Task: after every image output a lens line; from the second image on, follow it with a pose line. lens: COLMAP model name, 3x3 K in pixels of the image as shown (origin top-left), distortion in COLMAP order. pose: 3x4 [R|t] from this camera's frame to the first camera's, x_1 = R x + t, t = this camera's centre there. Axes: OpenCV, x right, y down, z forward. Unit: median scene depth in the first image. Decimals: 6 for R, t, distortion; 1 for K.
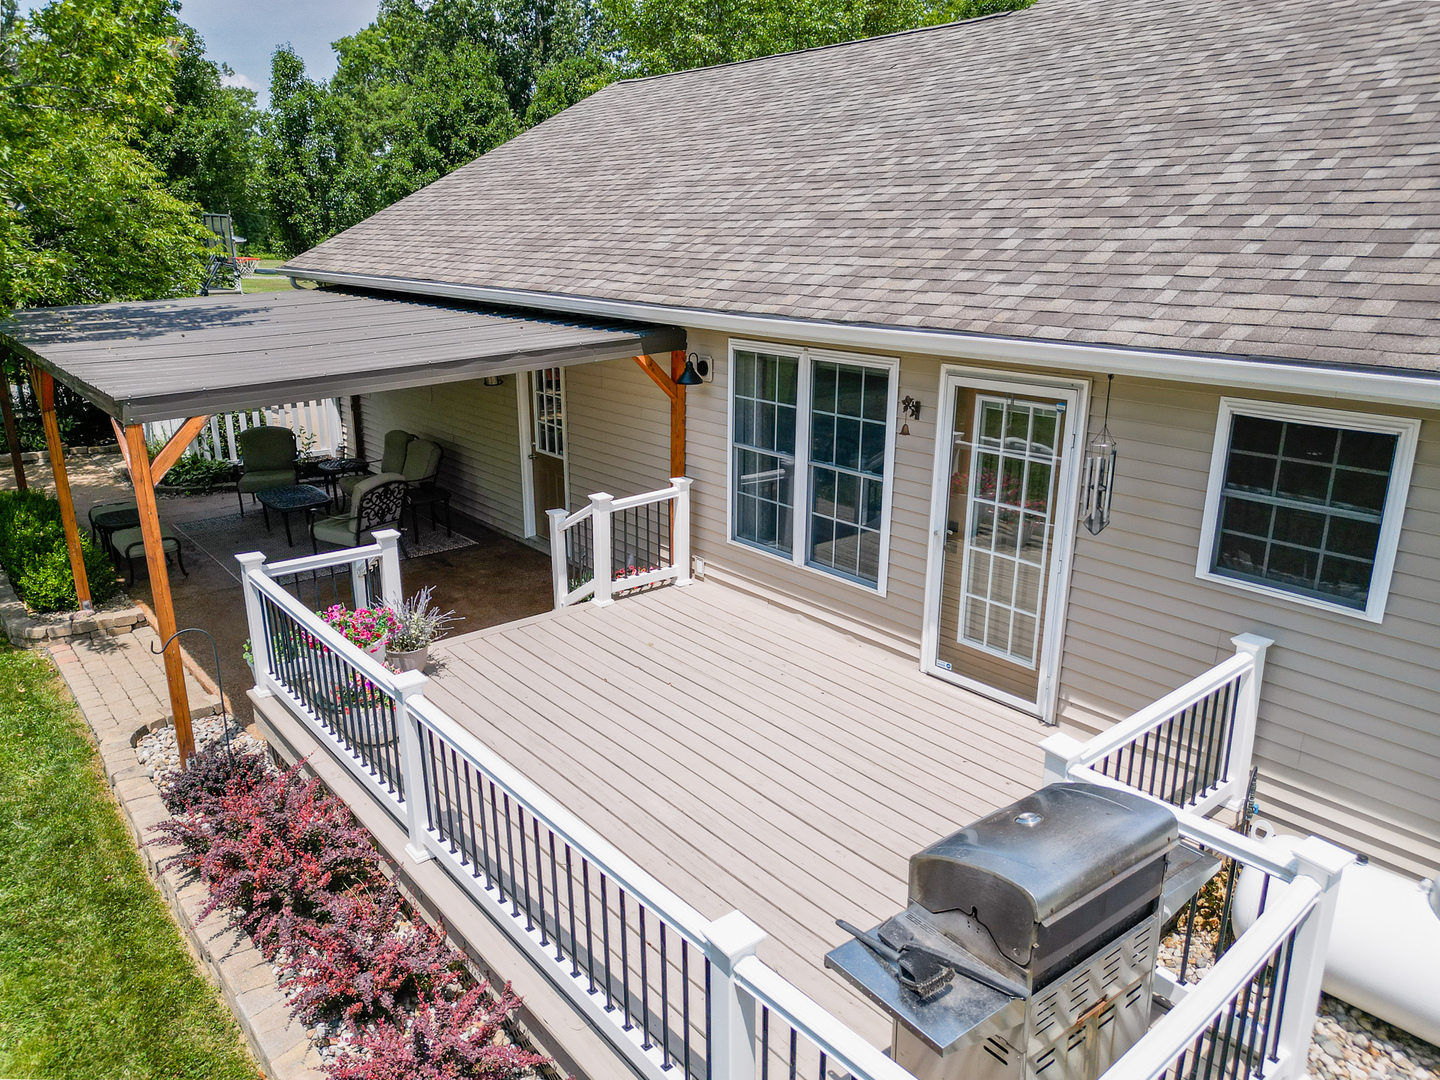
lens RADIAL K [[1010.3, 0, 720.0], [0, 1010.3, 540.0], [0, 0, 1]] dist [0.082575, -0.107579]
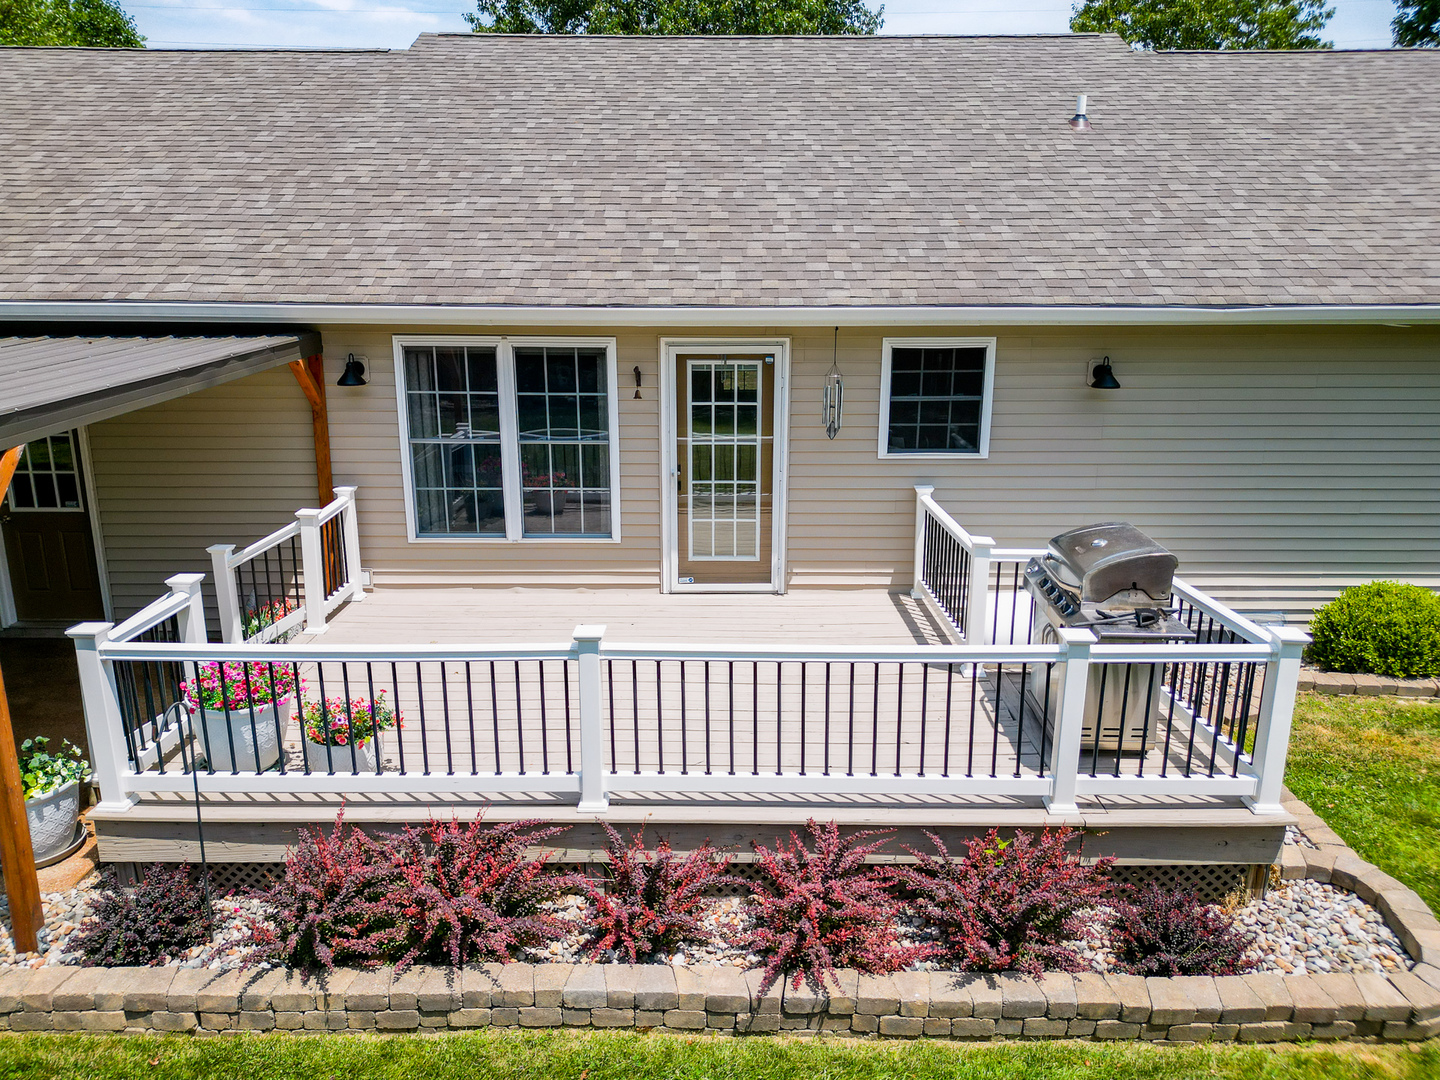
lens RADIAL K [[1010.3, 0, 720.0], [0, 1010.3, 540.0], [0, 0, 1]] dist [0.082575, -0.107579]
pose [[0.649518, -0.193399, 0.735338, -0.652626], [0.220660, 0.973434, 0.061113, 0.007788], [-0.727623, 0.122566, 0.674939, 0.129540]]
